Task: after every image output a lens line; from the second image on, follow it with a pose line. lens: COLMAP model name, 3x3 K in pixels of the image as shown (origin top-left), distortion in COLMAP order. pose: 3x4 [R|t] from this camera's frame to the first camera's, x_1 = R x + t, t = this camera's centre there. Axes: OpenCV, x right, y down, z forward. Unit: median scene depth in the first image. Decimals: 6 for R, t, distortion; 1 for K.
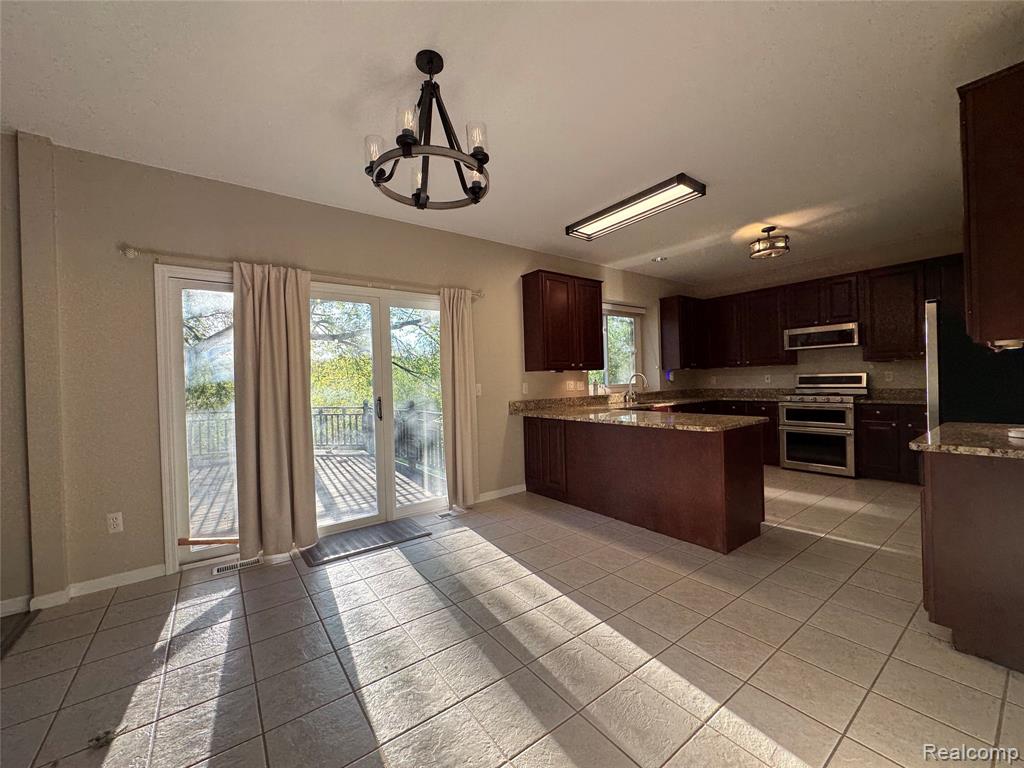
lens RADIAL K [[407.8, 0, 512.0], [0, 407.8, 384.0], [0, 0, 1]] dist [0.000487, -0.000456]
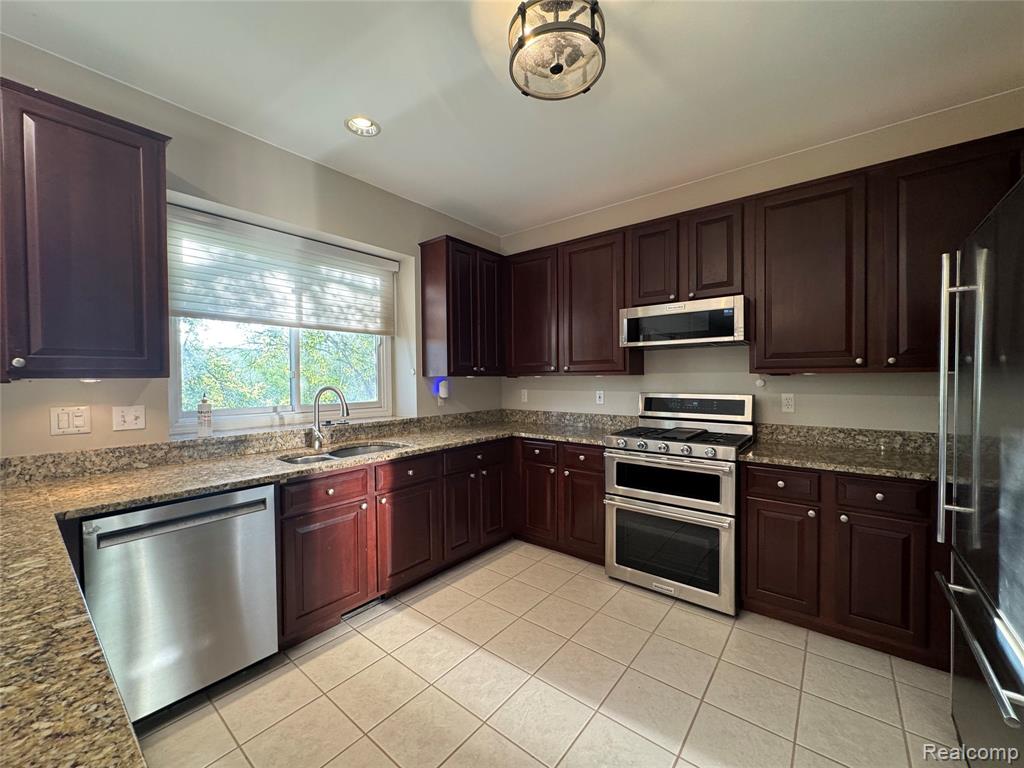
lens RADIAL K [[407.8, 0, 512.0], [0, 407.8, 384.0], [0, 0, 1]] dist [0.000487, -0.000456]
pose [[0.968217, 0.018098, 0.249457, 0.433447], [-0.018910, 0.999821, 0.000857, -0.035818], [-0.249397, -0.005547, 0.968386, 0.563531]]
